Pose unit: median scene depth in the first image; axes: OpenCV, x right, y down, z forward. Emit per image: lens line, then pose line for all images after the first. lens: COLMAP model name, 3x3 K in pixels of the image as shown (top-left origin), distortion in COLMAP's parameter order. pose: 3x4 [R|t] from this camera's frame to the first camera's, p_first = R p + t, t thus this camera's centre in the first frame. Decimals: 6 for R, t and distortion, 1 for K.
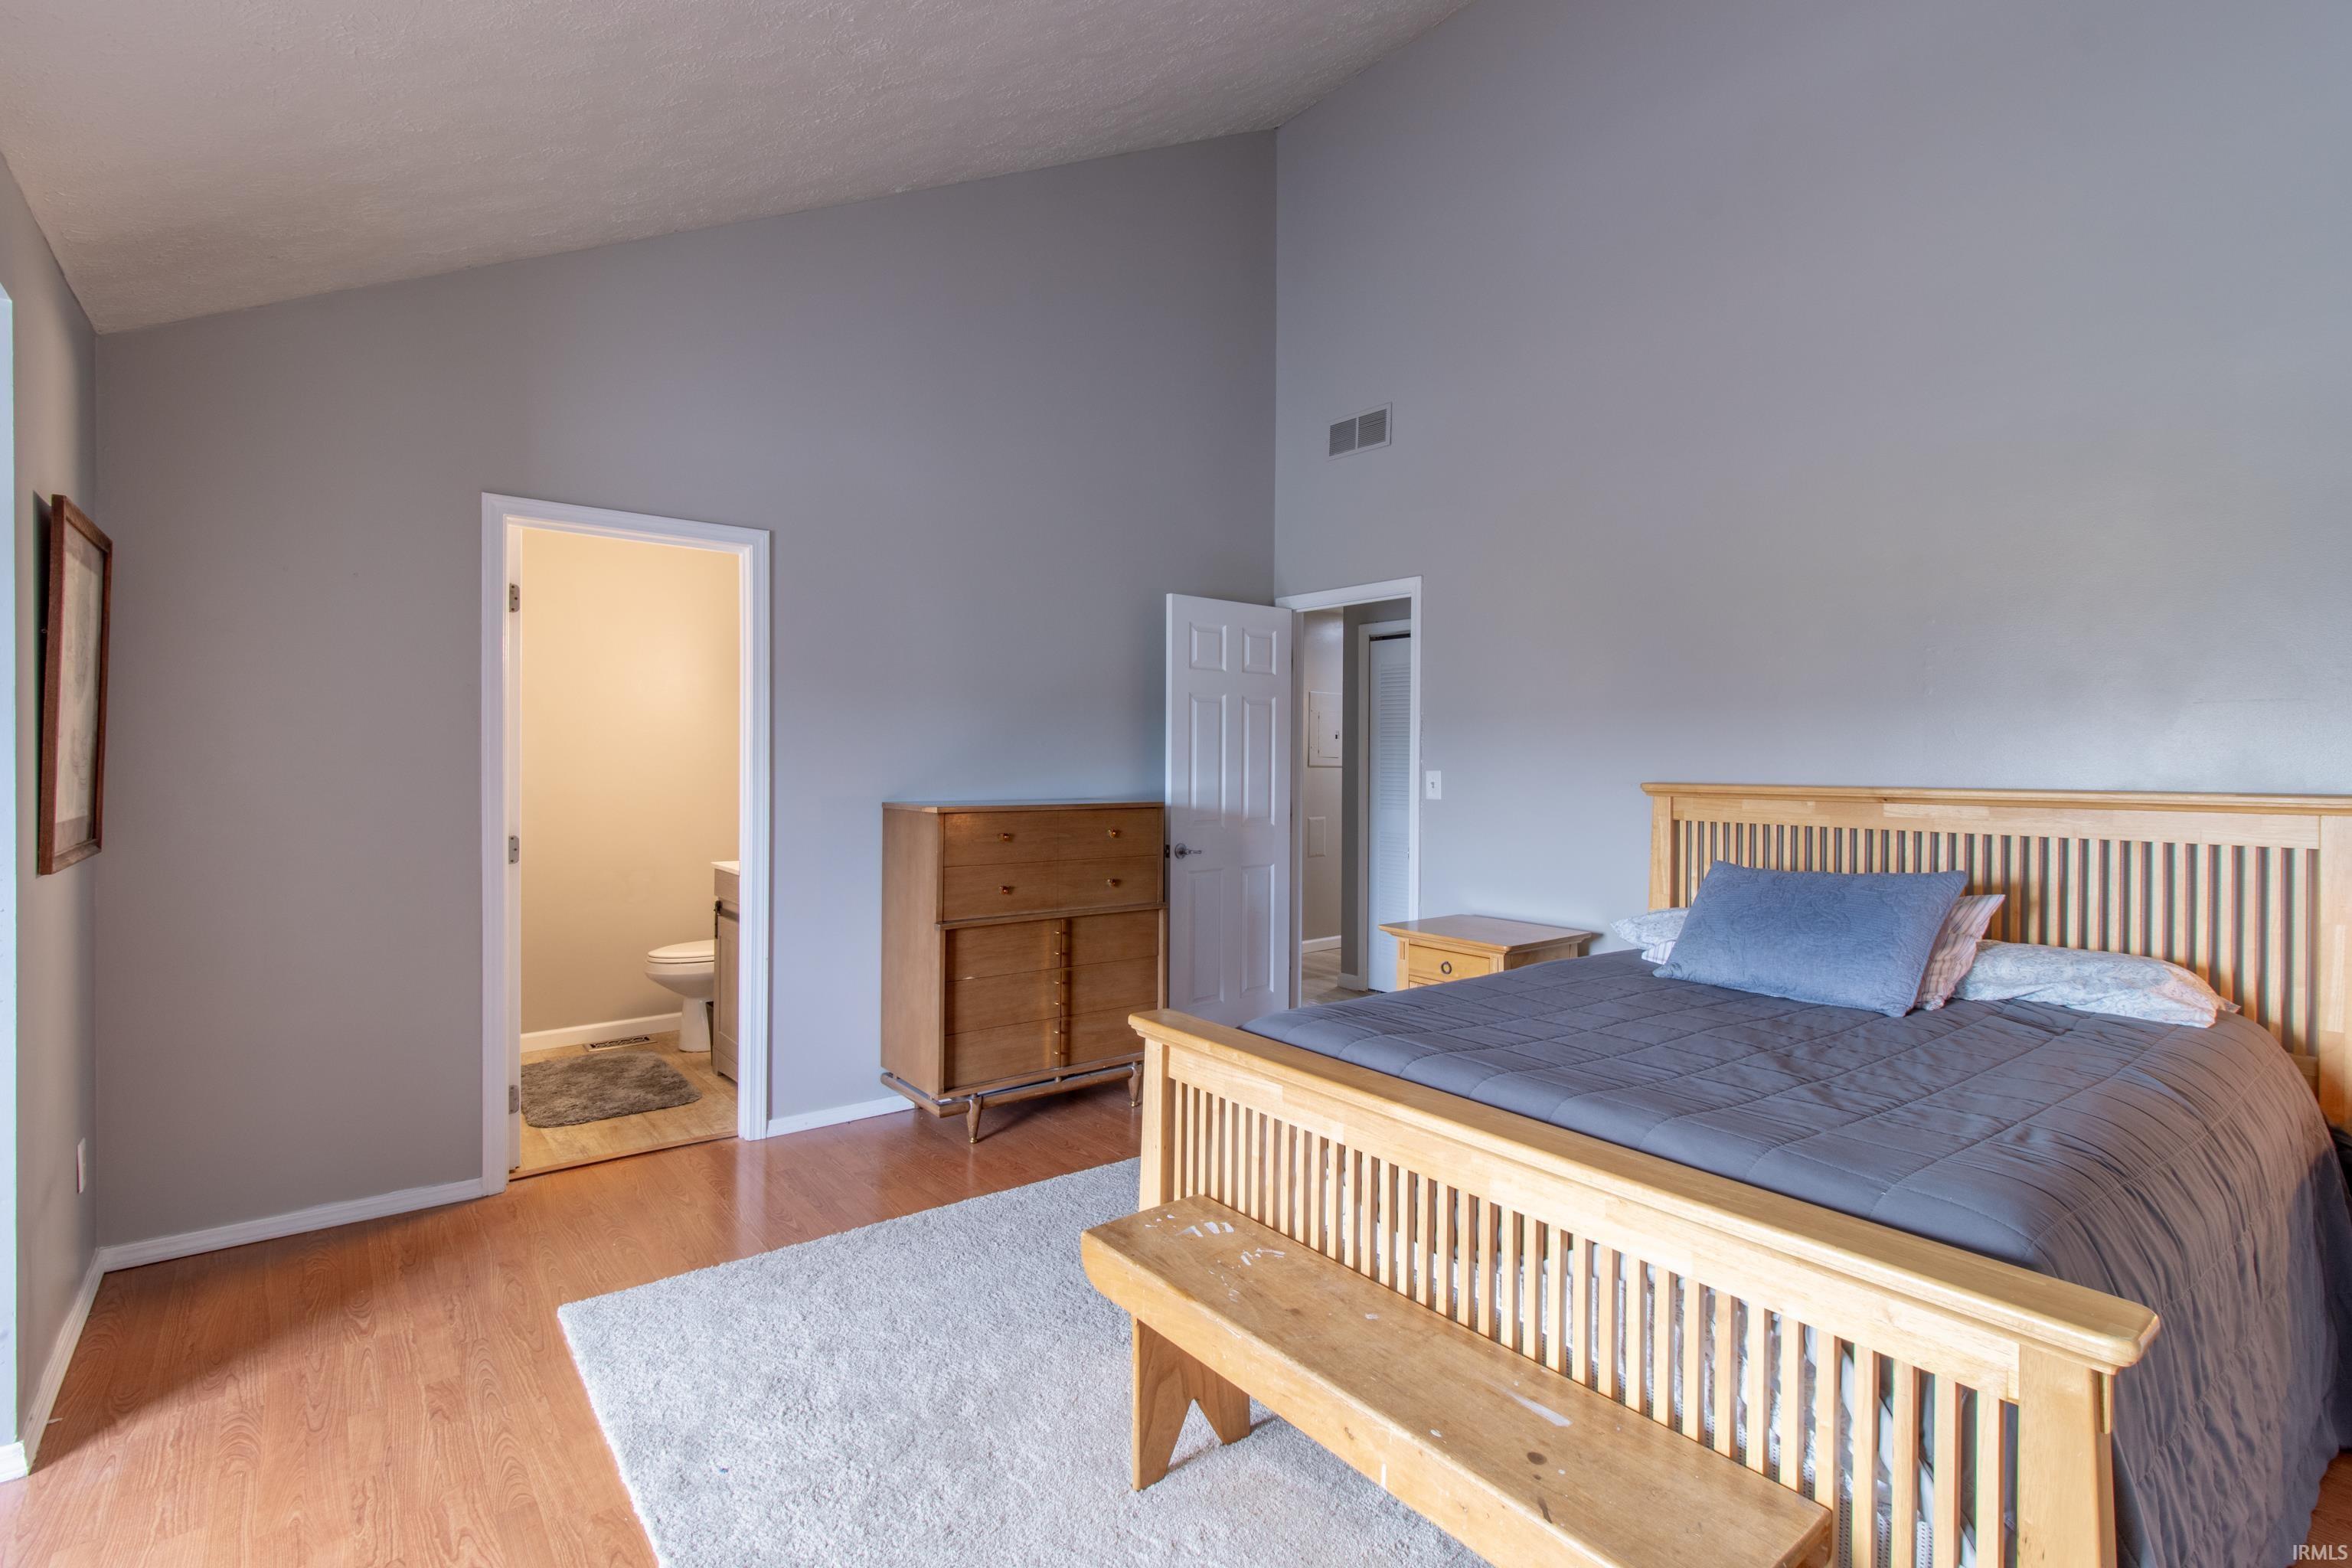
lens RADIAL K [[1100.7, 0, 1168.7], [0, 1100.7, 757.0], [0, 0, 1]] dist [-0.002650, -0.000537]
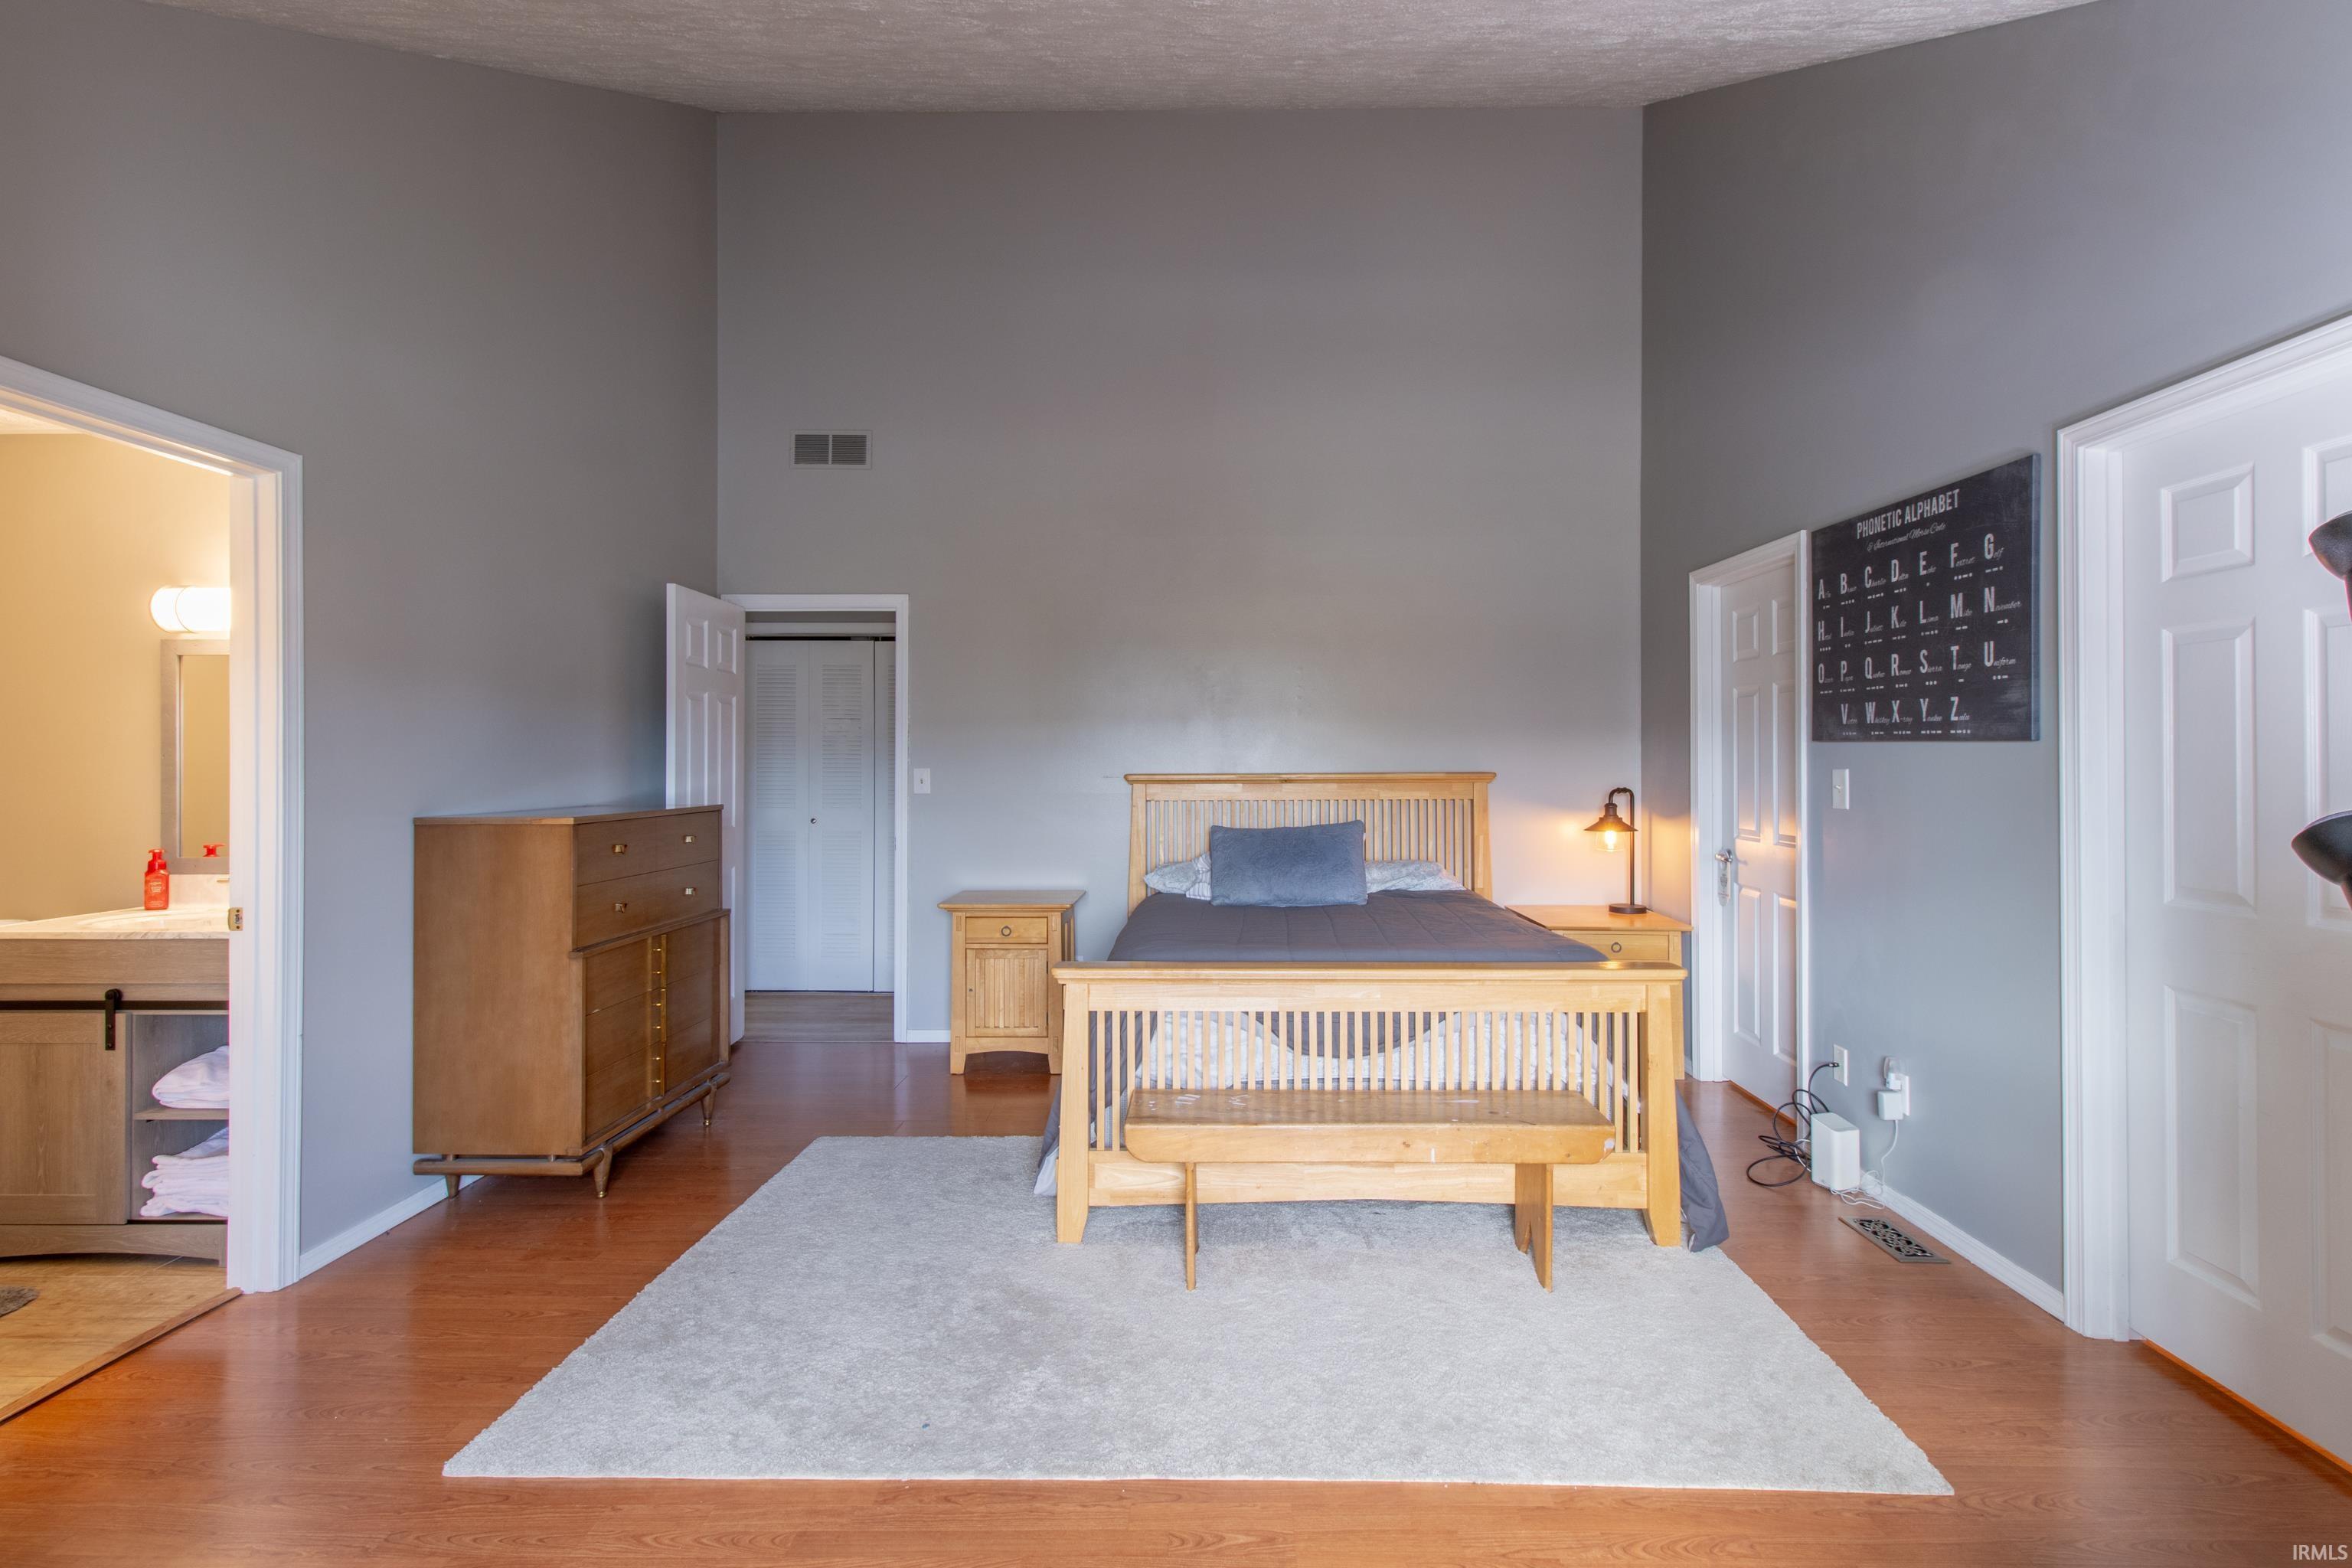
lens RADIAL K [[1098.6, 0, 1246.6], [0, 1098.6, 752.9], [0, 0, 1]] dist [-0.000554, 0.000520]
pose [[0.625594, -0.003570, 0.780141, -0.490610], [0.005496, 0.999985, 0.000169, -0.002043], [-0.780130, 0.004182, 0.625604, 0.039567]]
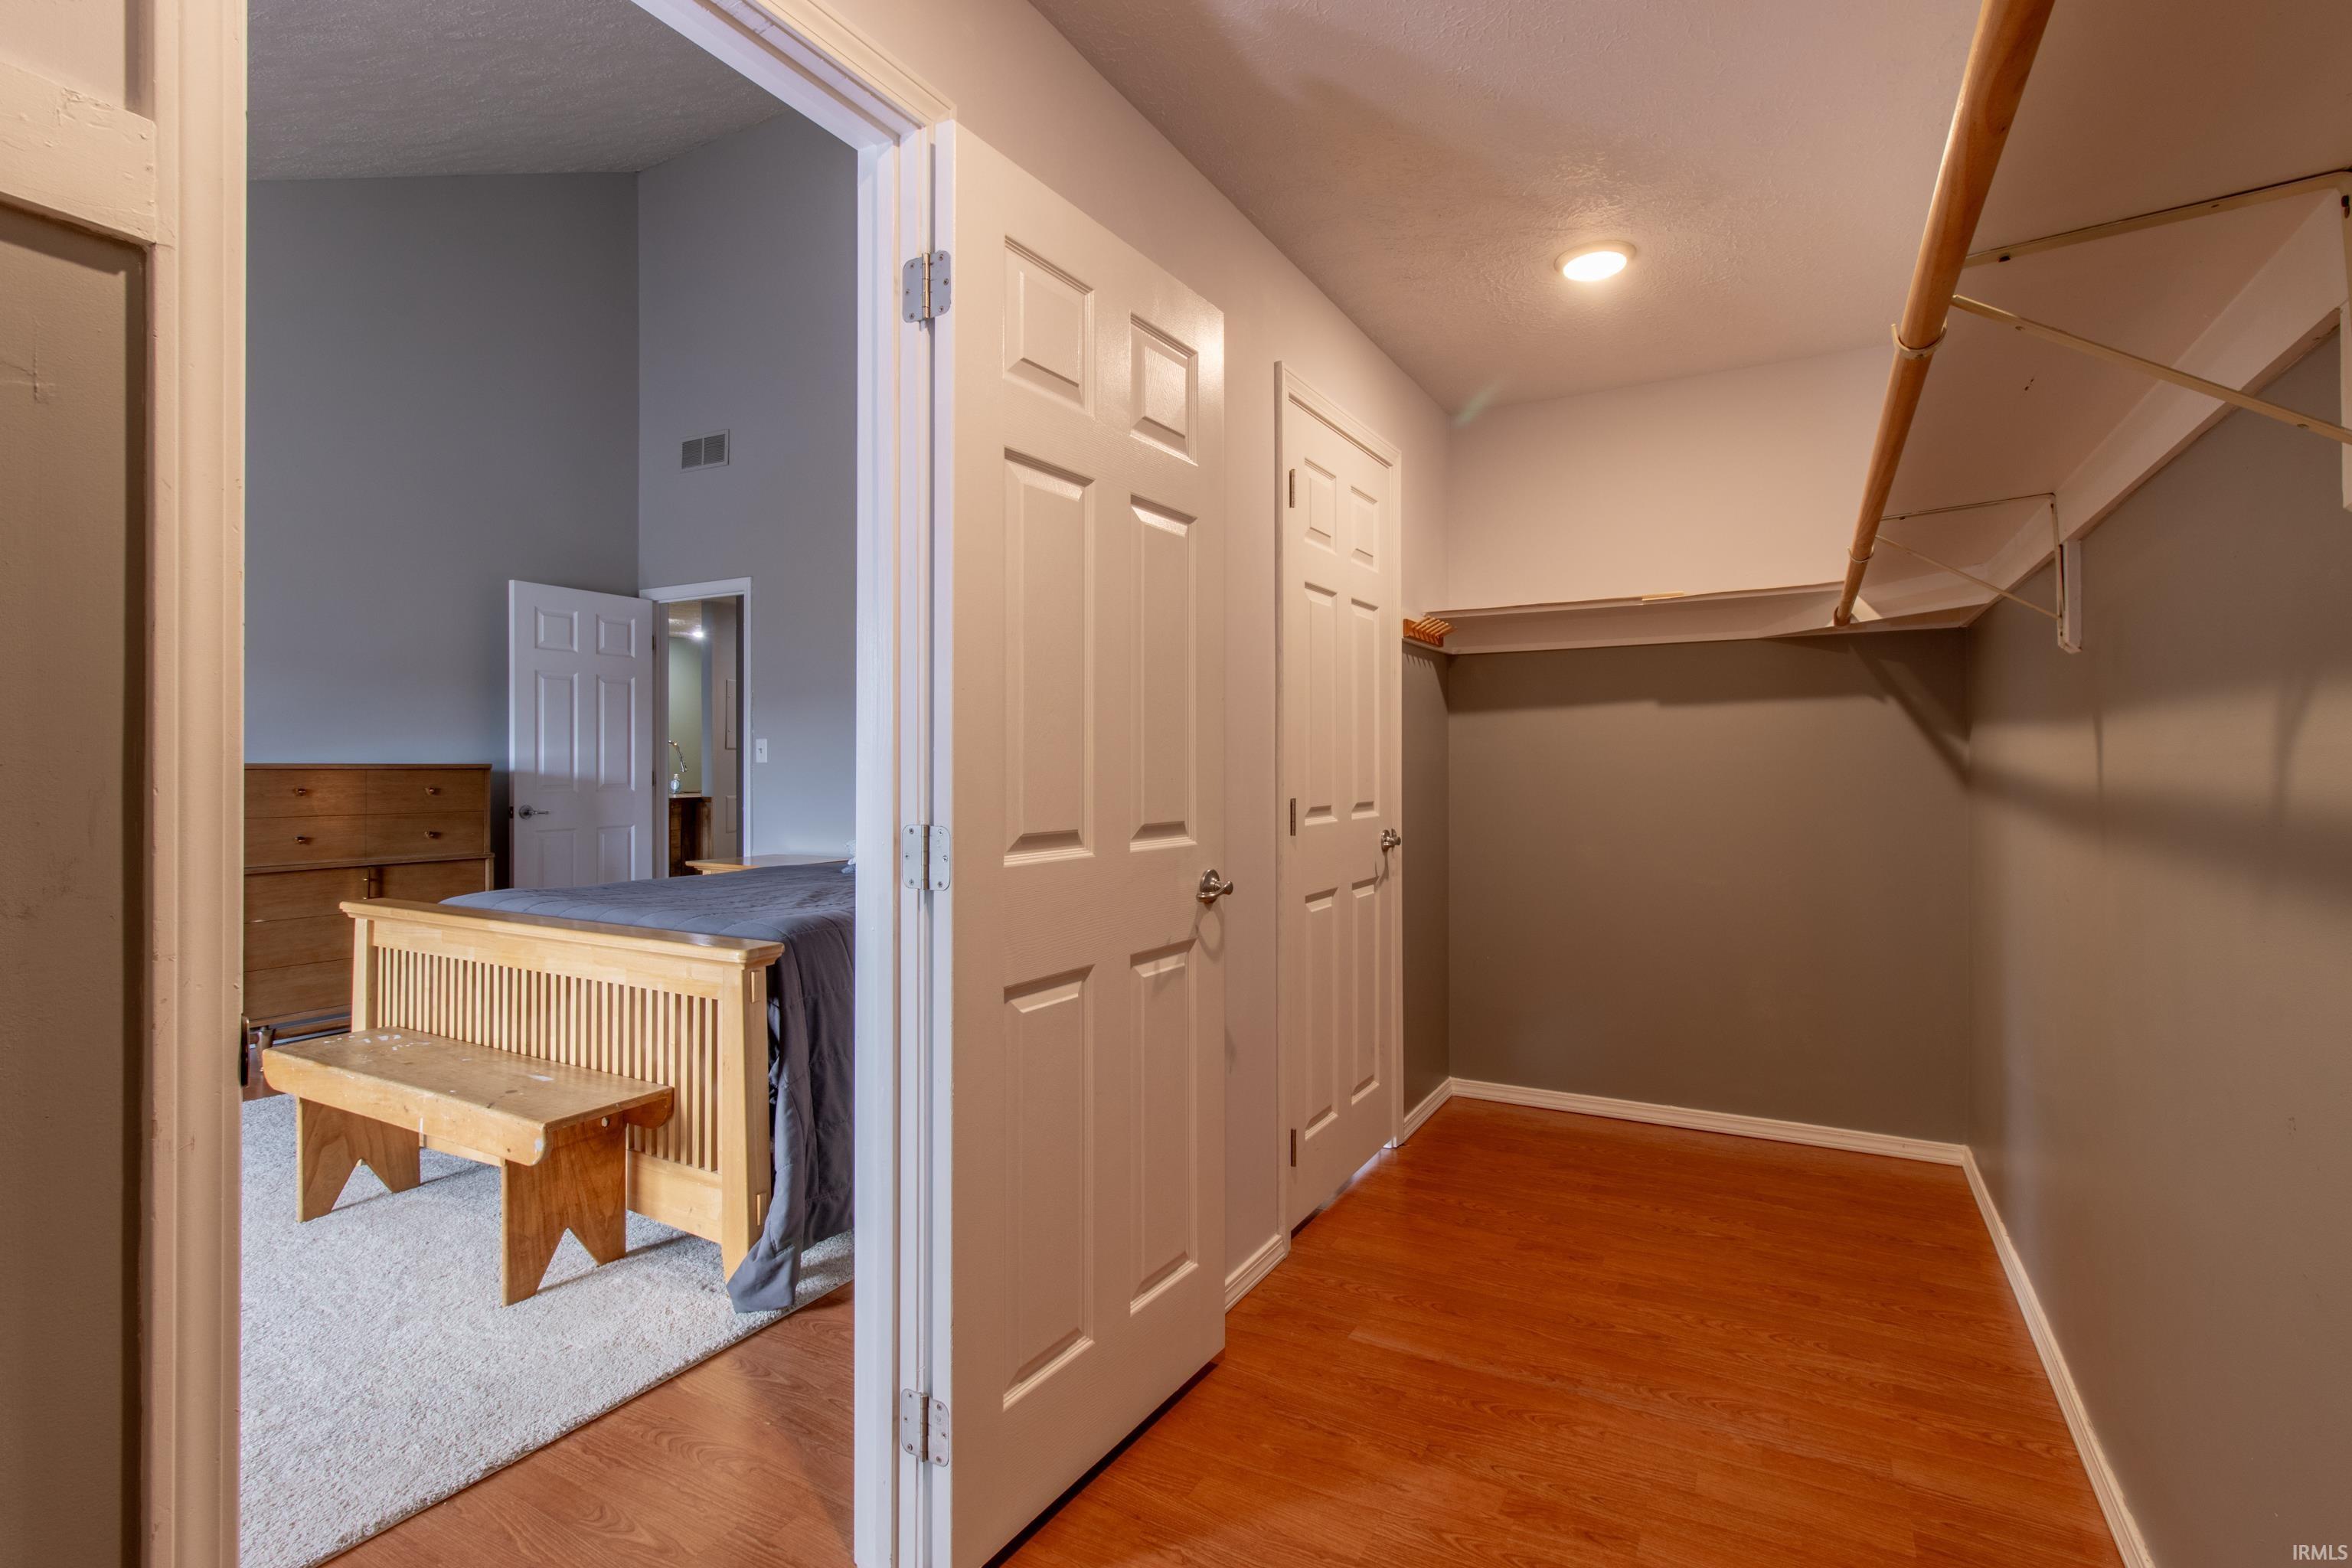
lens RADIAL K [[1100.7, 0, 1168.7], [0, 1100.7, 757.0], [0, 0, 1]] dist [-0.002650, -0.000537]
pose [[0.920314, -0.007825, 0.391101, 0.204422], [0.009656, 0.999950, -0.002716, 0.045640], [-0.391060, 0.006276, 0.920344, -0.323447]]
